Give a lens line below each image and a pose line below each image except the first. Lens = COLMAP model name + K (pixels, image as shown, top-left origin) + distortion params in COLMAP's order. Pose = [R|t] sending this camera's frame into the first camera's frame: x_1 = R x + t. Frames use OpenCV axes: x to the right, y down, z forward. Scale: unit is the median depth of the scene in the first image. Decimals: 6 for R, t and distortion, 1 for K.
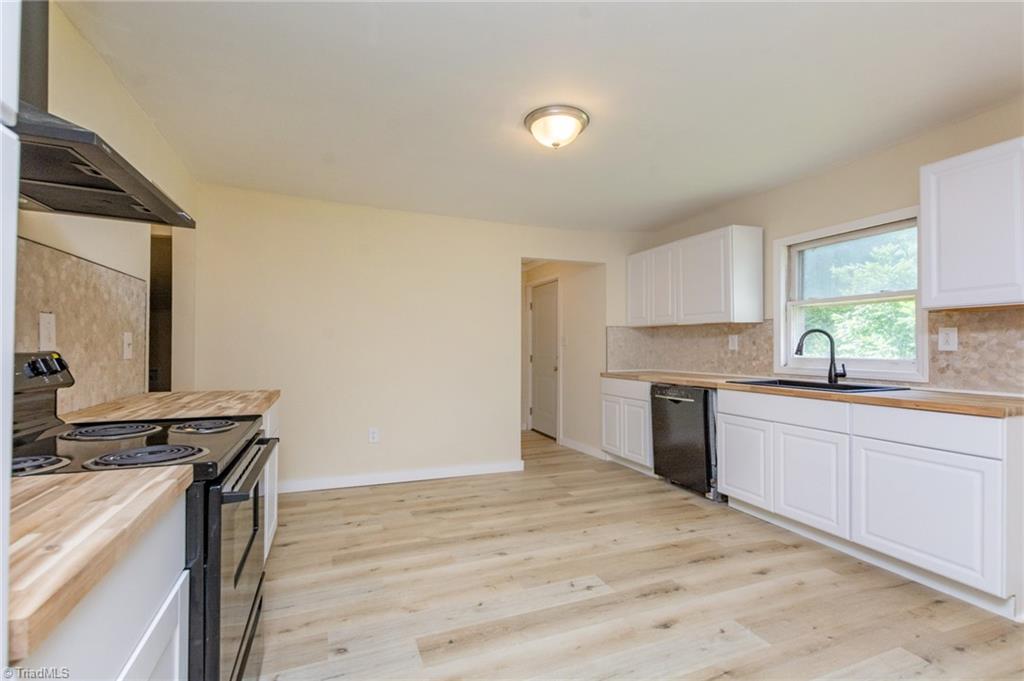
lens RADIAL K [[463.4, 0, 526.7], [0, 463.4, 345.1], [0, 0, 1]] dist [0.002866, -0.000365]
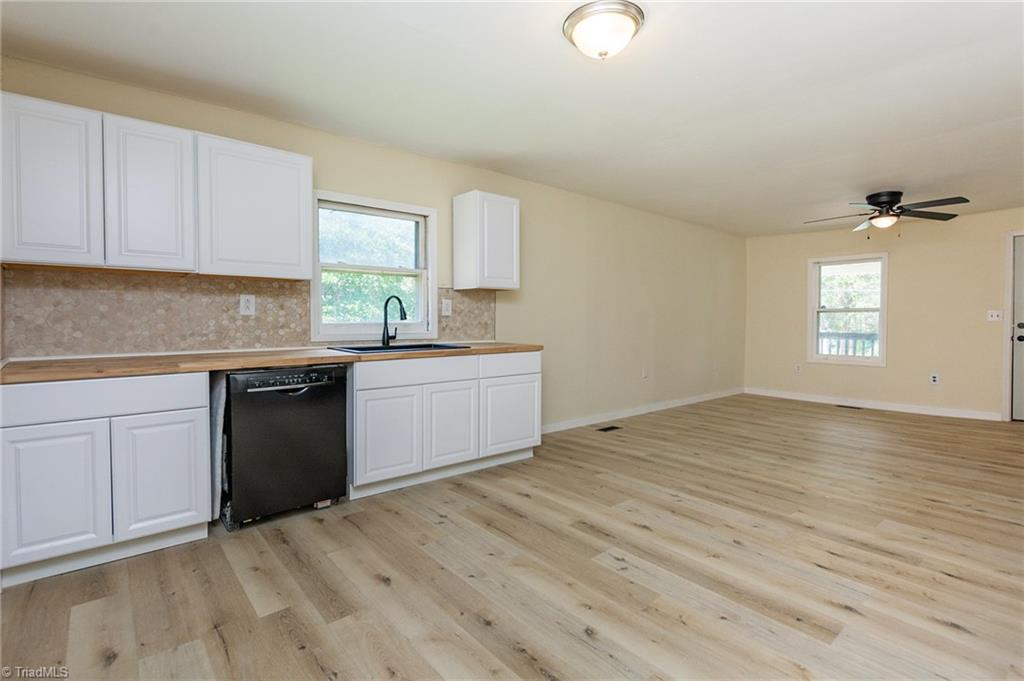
lens RADIAL K [[514.2, 0, 488.1], [0, 514.2, 336.9], [0, 0, 1]] dist [-0.000014, -0.000682]
pose [[-0.290697, -0.038214, 0.956052, -0.565814], [-0.006937, 0.999260, 0.037832, 0.014320], [-0.956790, 0.004365, -0.290747, 1.123124]]
